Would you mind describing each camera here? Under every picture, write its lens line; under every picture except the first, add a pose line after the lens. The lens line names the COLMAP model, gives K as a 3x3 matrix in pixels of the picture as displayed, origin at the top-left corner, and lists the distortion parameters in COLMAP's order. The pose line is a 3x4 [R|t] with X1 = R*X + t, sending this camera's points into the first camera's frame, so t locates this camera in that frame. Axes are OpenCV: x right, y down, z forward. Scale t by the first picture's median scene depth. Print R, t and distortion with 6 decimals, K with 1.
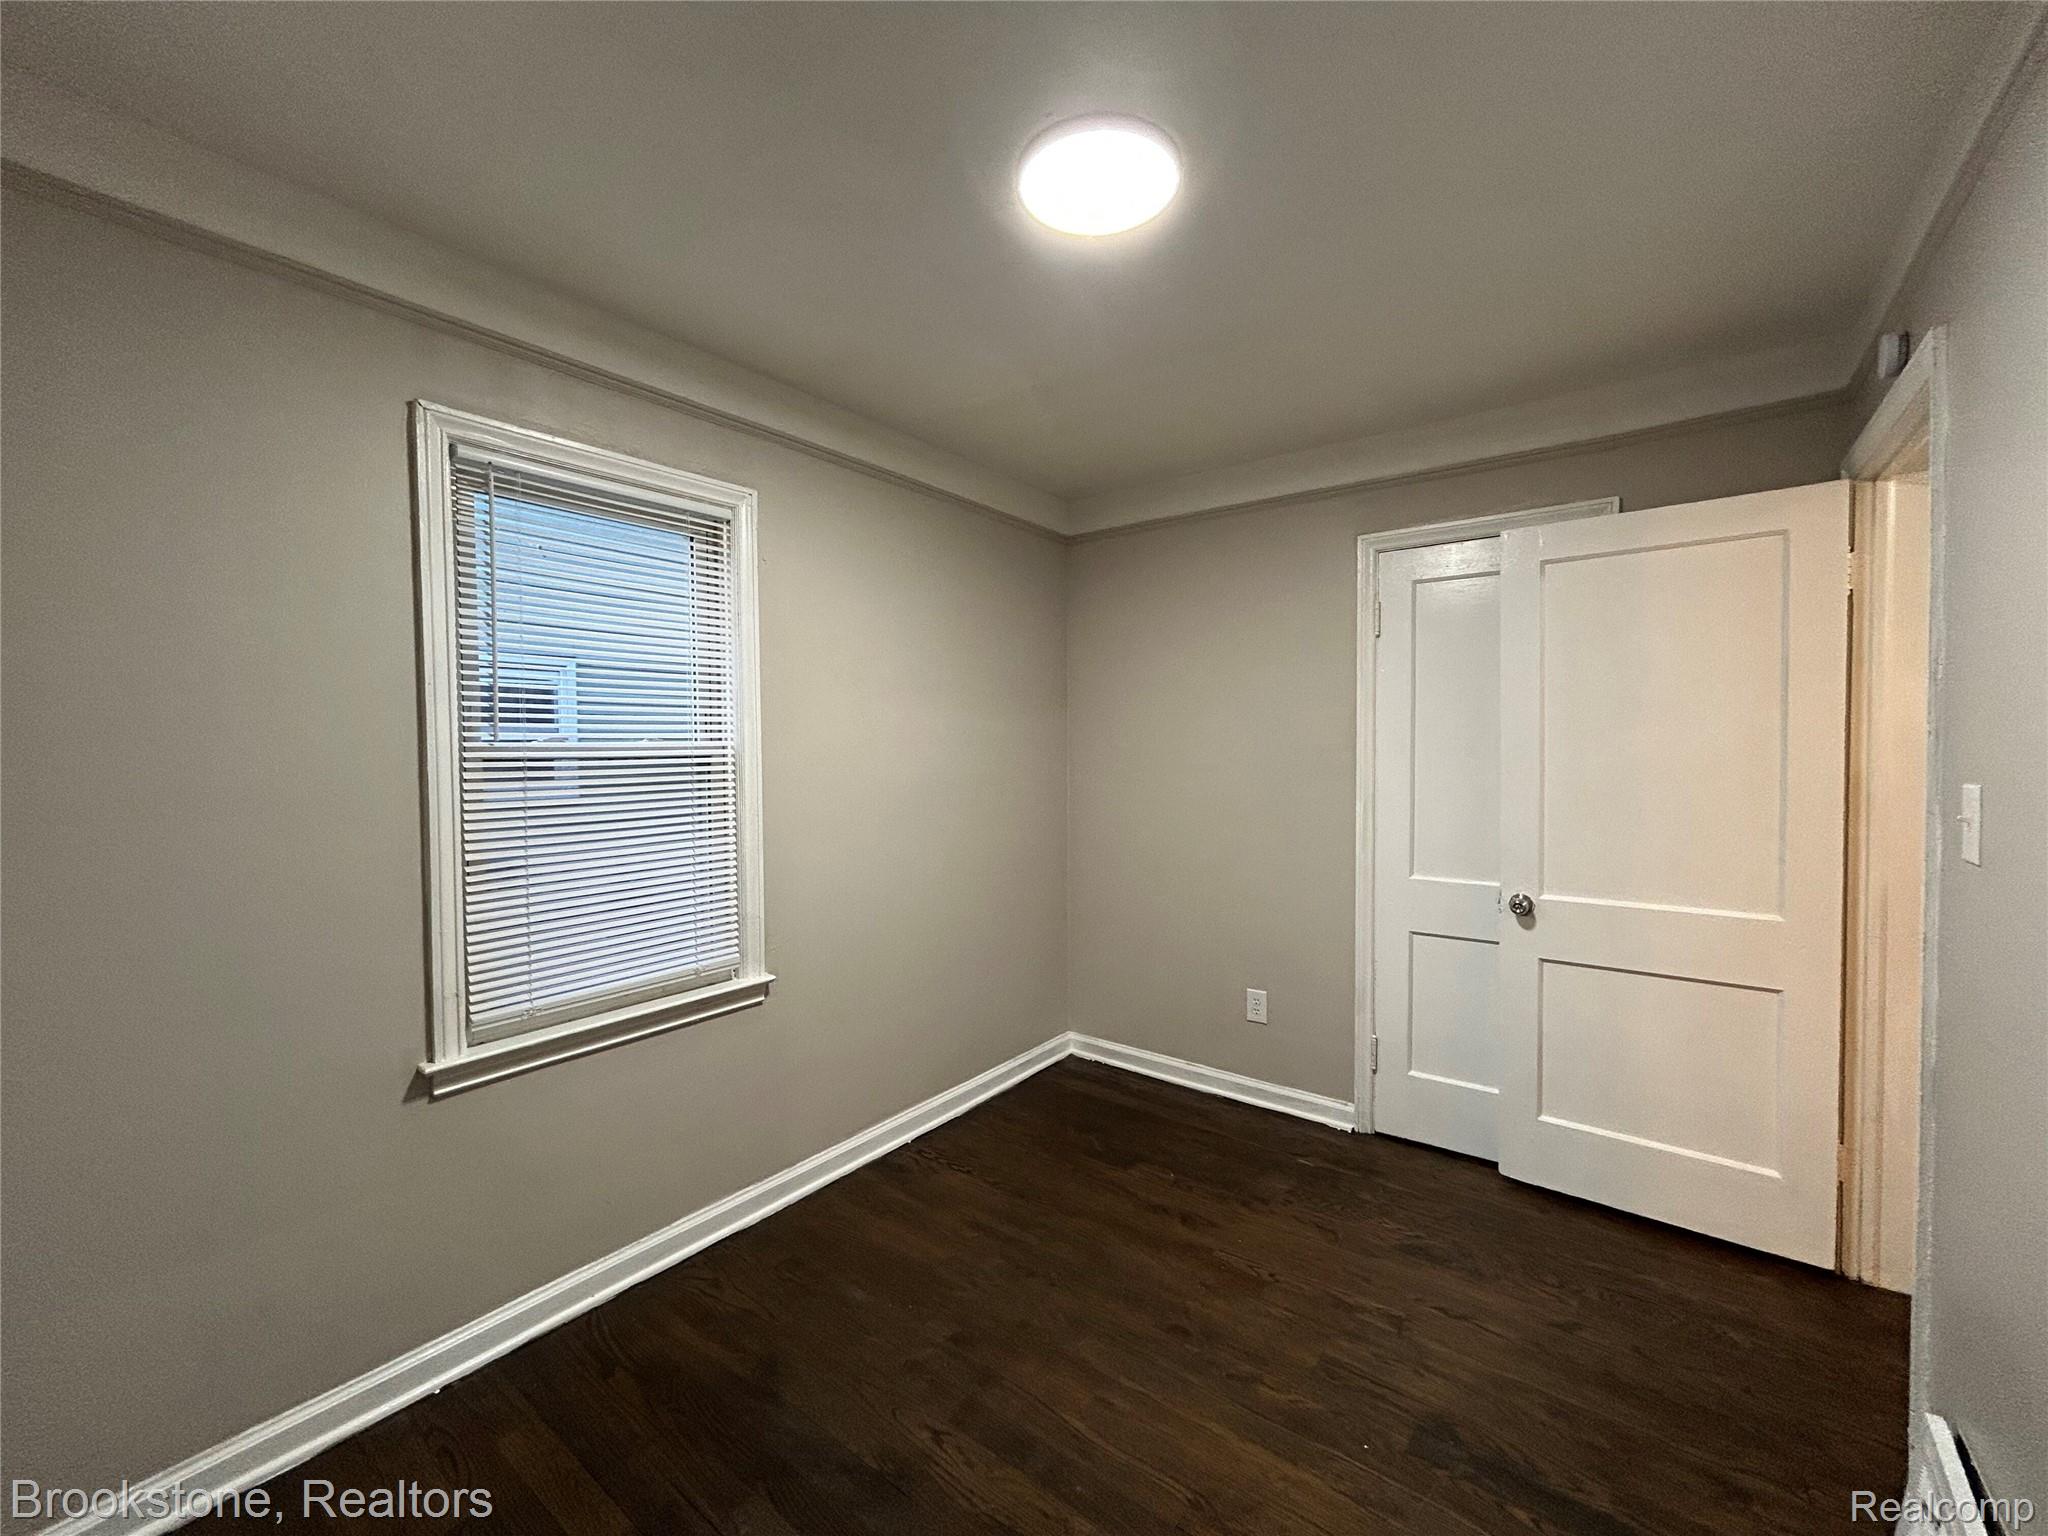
lens RADIAL K [[830.5, 0, 1022.7], [0, 830.5, 768.0], [0, 0, 1]] dist [0.000338, 0.000392]
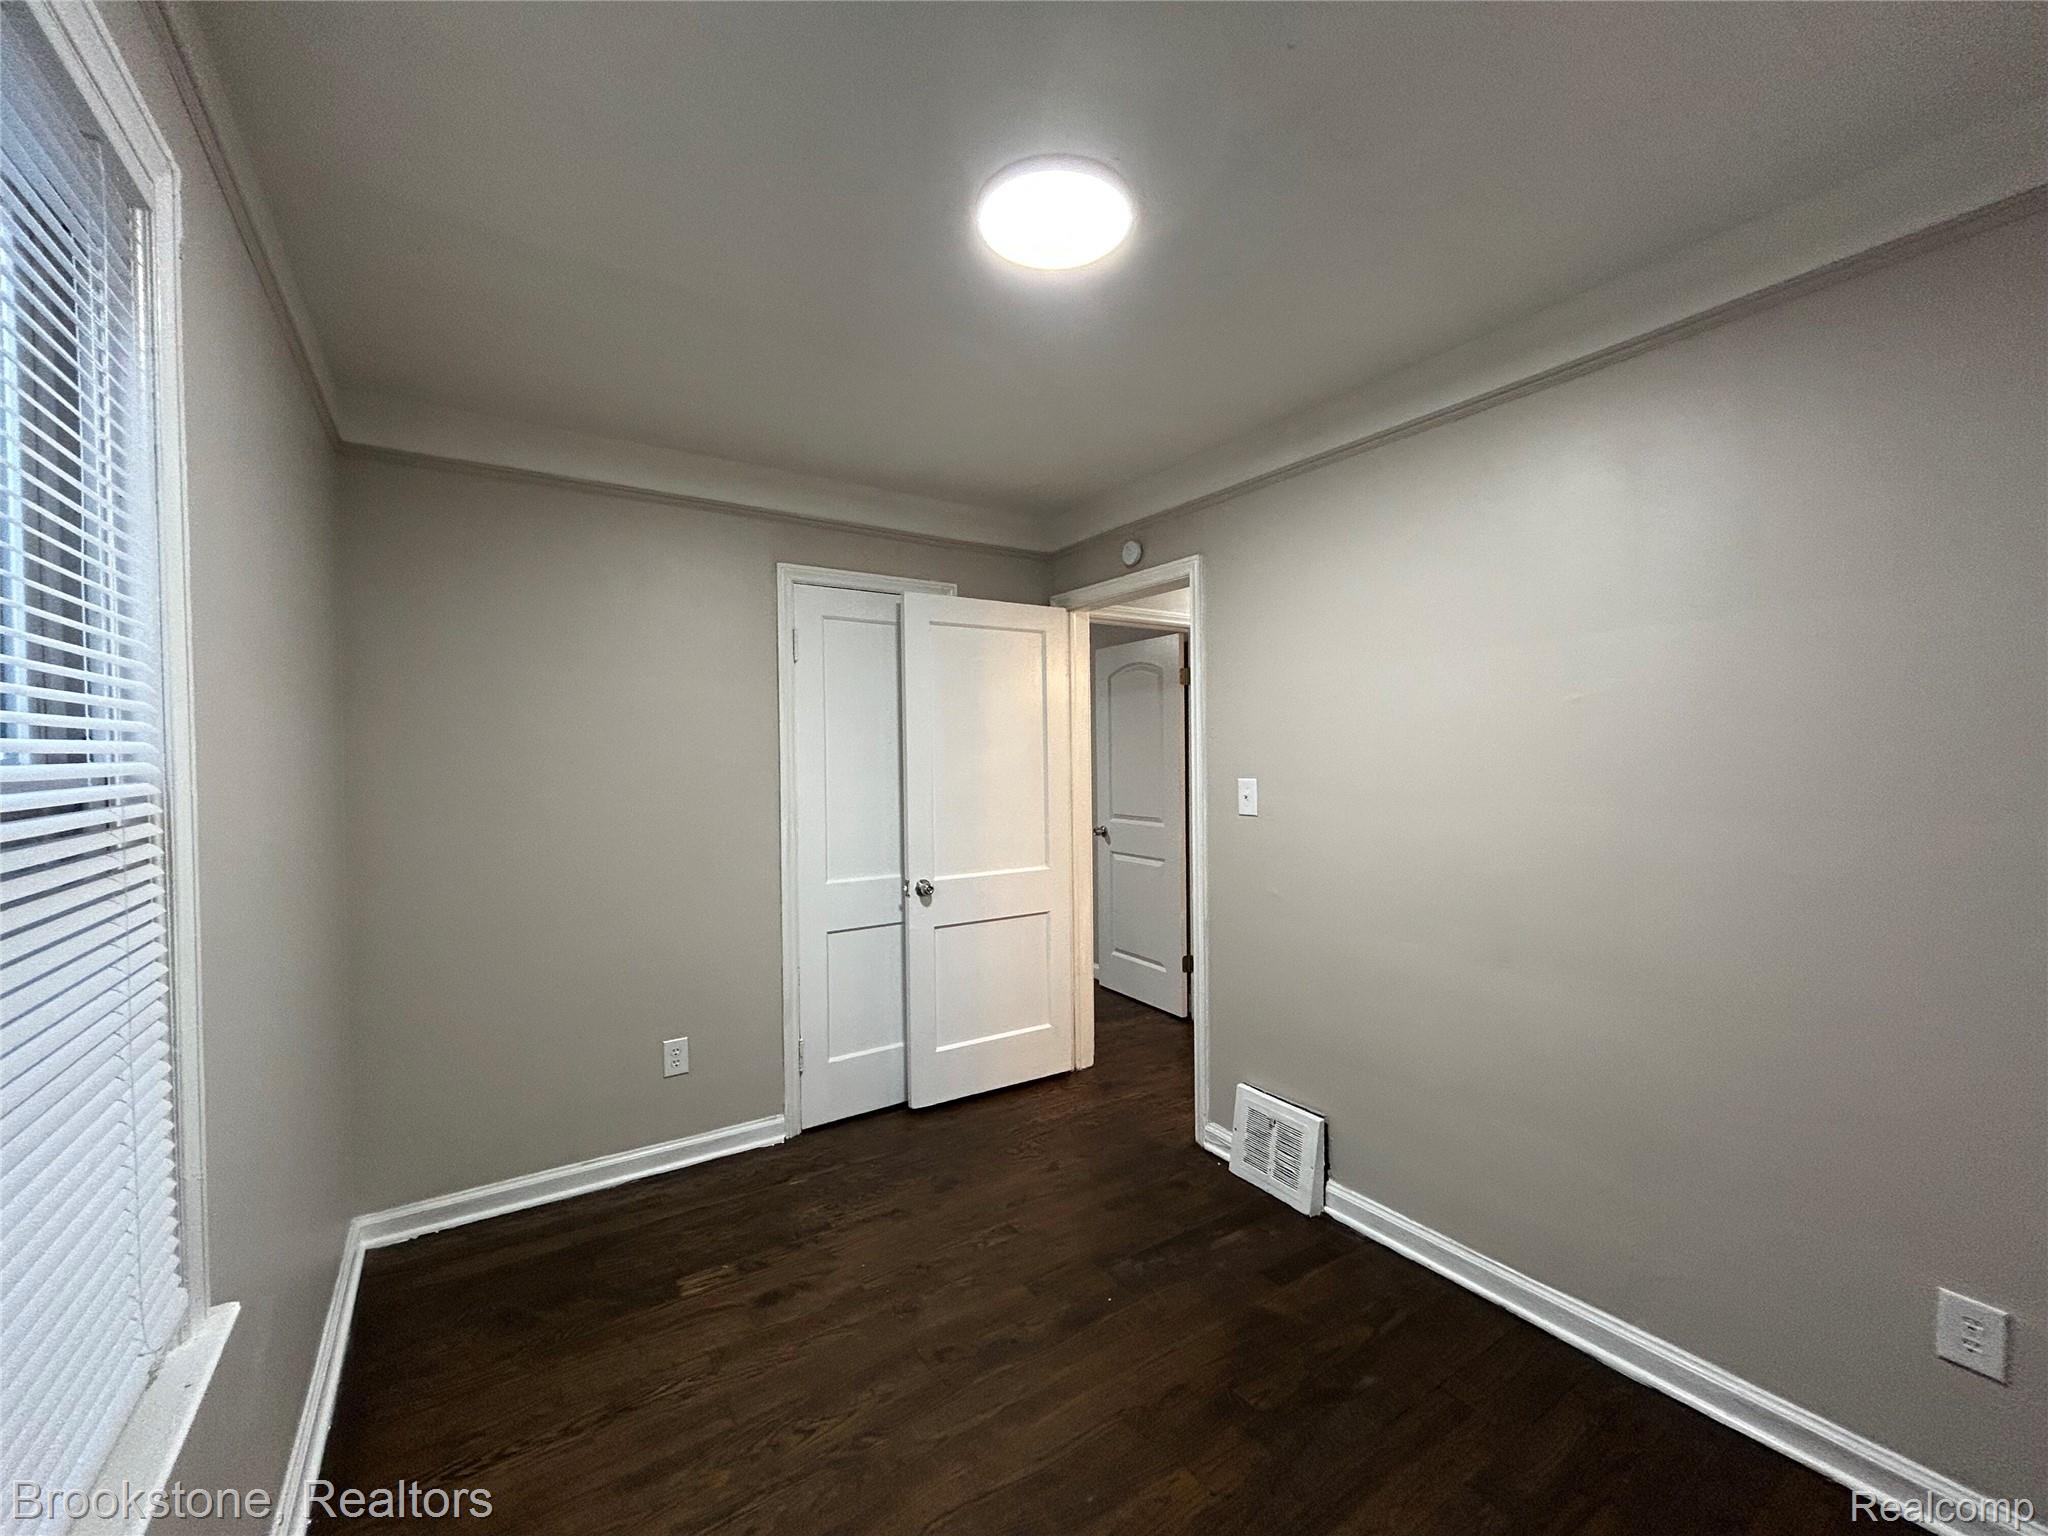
lens RADIAL K [[830.5, 0, 1022.7], [0, 830.5, 768.0], [0, 0, 1]] dist [0.000338, 0.000392]
pose [[0.323315, -0.010656, 0.946231, -0.496149], [0.035562, 0.999367, -0.000897, -0.011046], [-0.945623, 0.033940, 0.323490, 0.393820]]
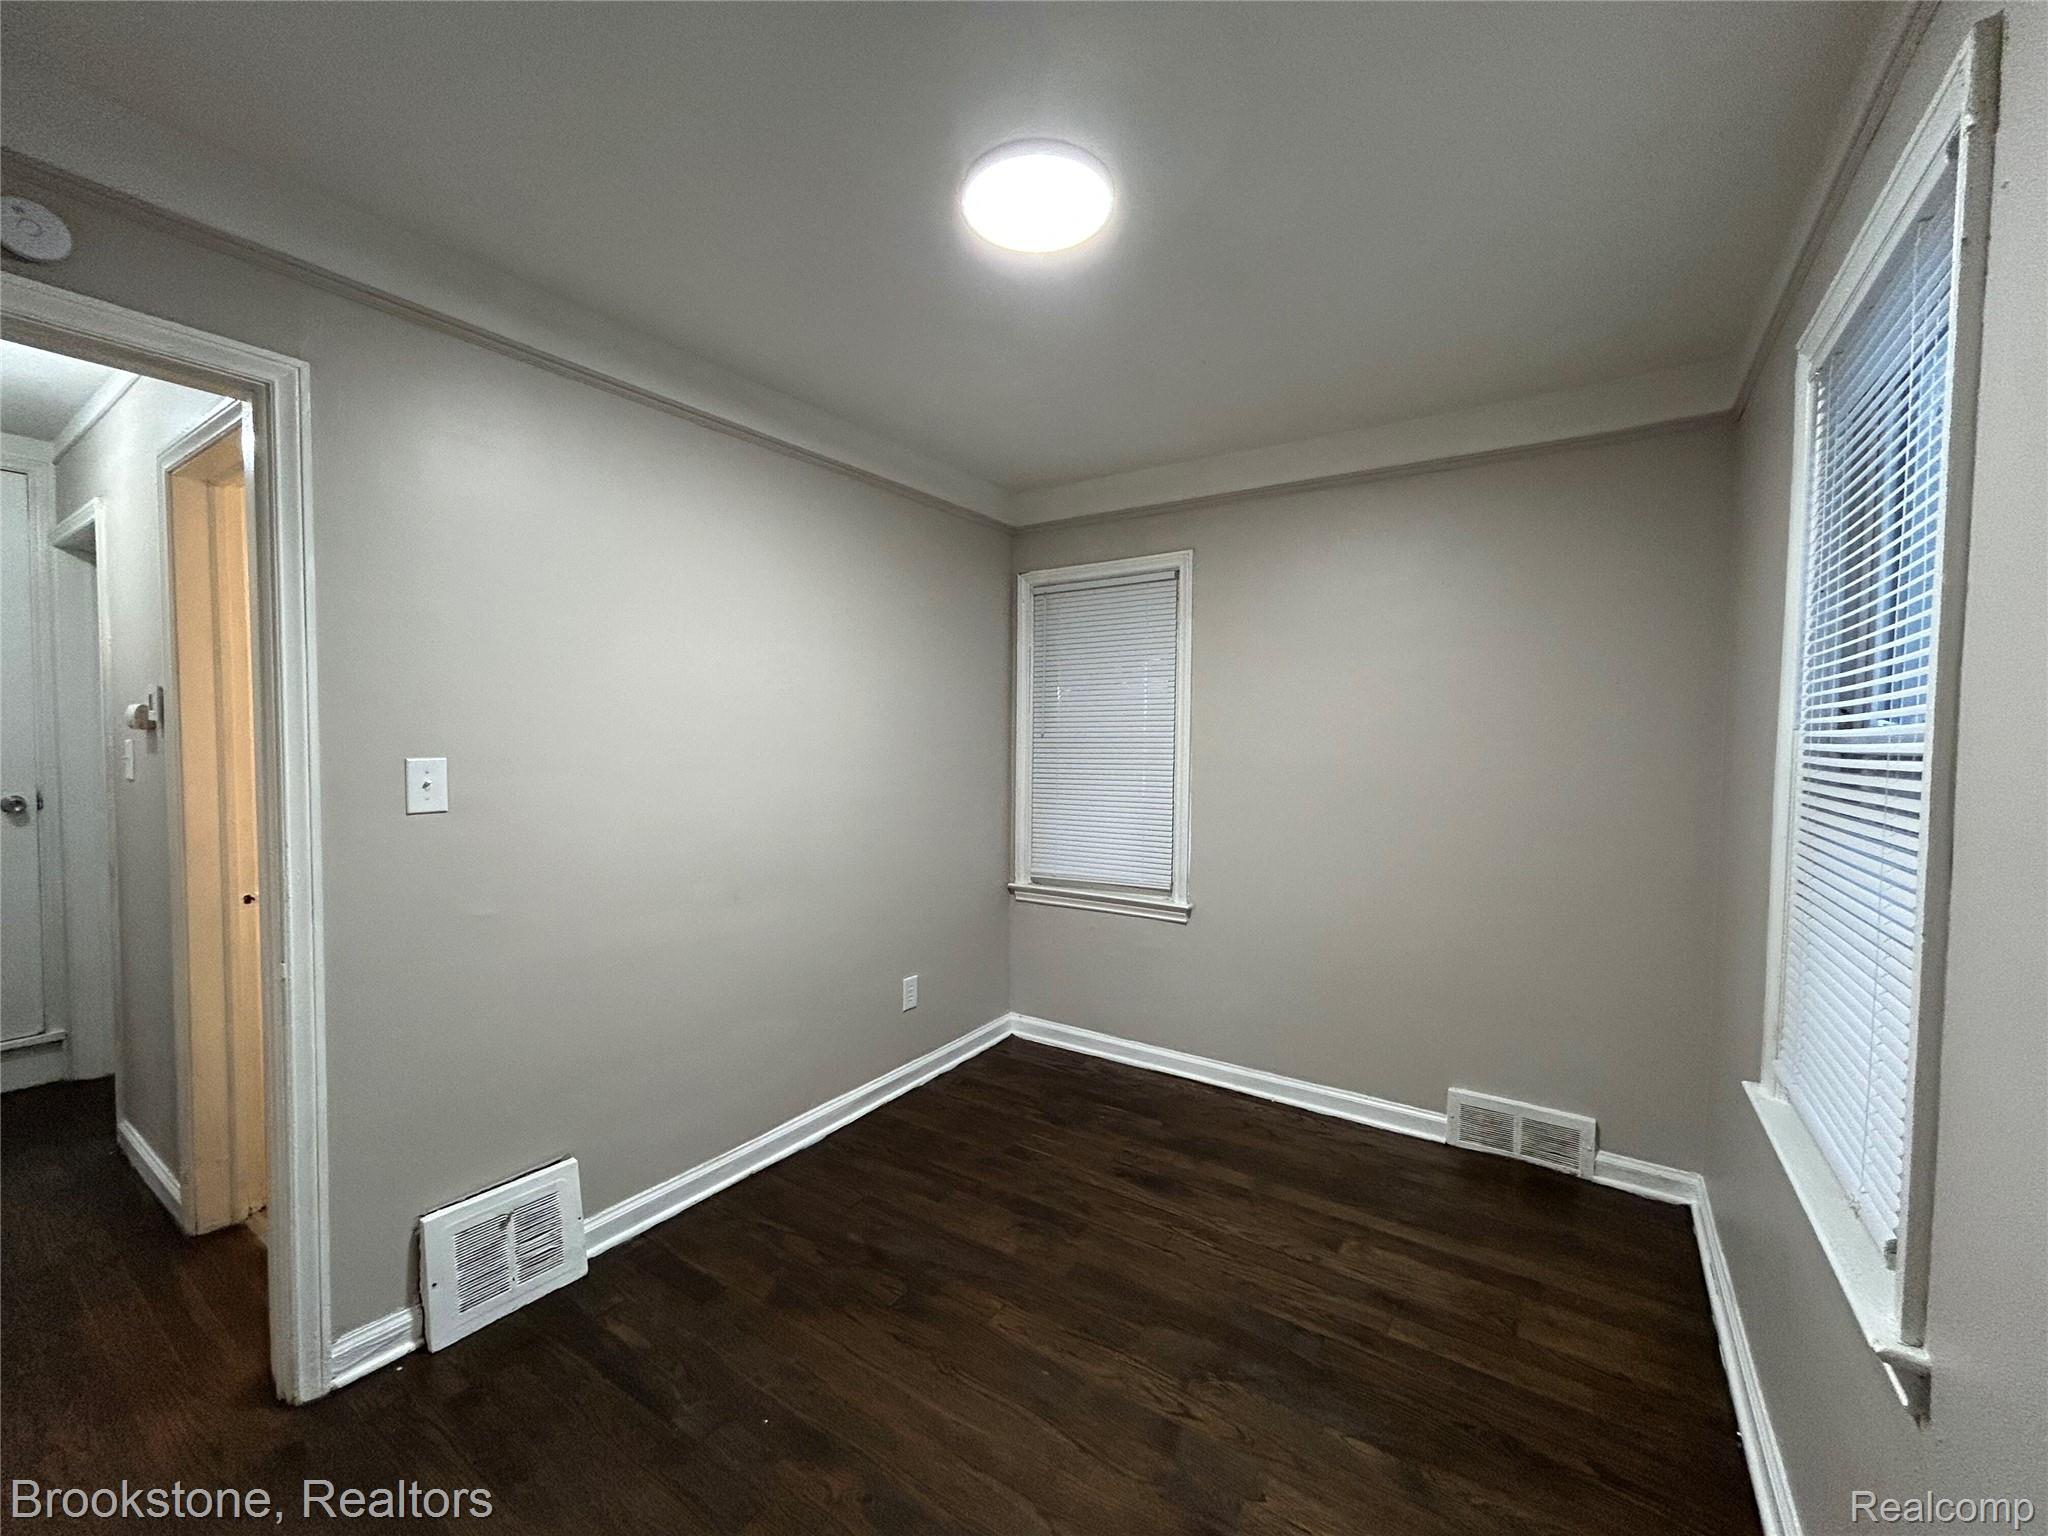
lens RADIAL K [[830.5, 0, 1022.7], [0, 830.5, 768.0], [0, 0, 1]] dist [0.000338, 0.000392]
pose [[-0.997736, -0.001327, -0.067234, 0.106668], [-0.005845, 0.997732, 0.067050, -0.029101], [0.066993, 0.067291, -0.995482, 1.160032]]
